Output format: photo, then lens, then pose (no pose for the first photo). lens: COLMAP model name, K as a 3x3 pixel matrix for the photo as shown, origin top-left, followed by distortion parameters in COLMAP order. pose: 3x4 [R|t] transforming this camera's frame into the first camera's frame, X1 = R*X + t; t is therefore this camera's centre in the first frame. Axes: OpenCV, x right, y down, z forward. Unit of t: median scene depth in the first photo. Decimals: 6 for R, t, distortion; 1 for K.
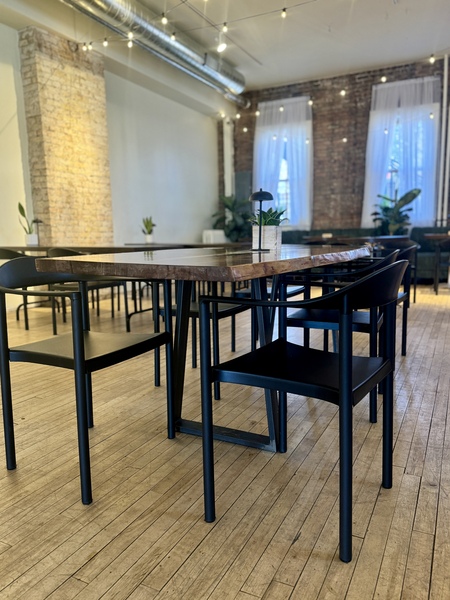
lens RADIAL K [[455.0, 0, 227.0], [0, 455.0, 297.3], [0, 0, 1]] dist [0.000853, -0.003555]
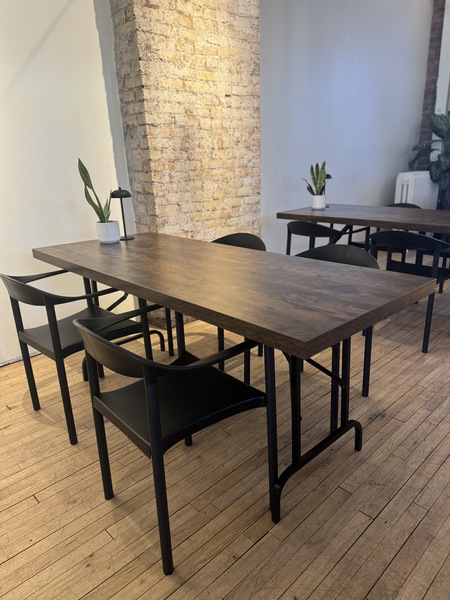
lens RADIAL K [[410.7, 0, 227.9], [0, 410.7, 303.4], [0, 0, 1]] dist [0.026459, -0.017052]
pose [[0.943632, 0.092617, -0.317776, -0.113650], [-0.023409, 0.976324, 0.215042, -0.129471], [0.330169, -0.195481, 0.923459, 0.493547]]
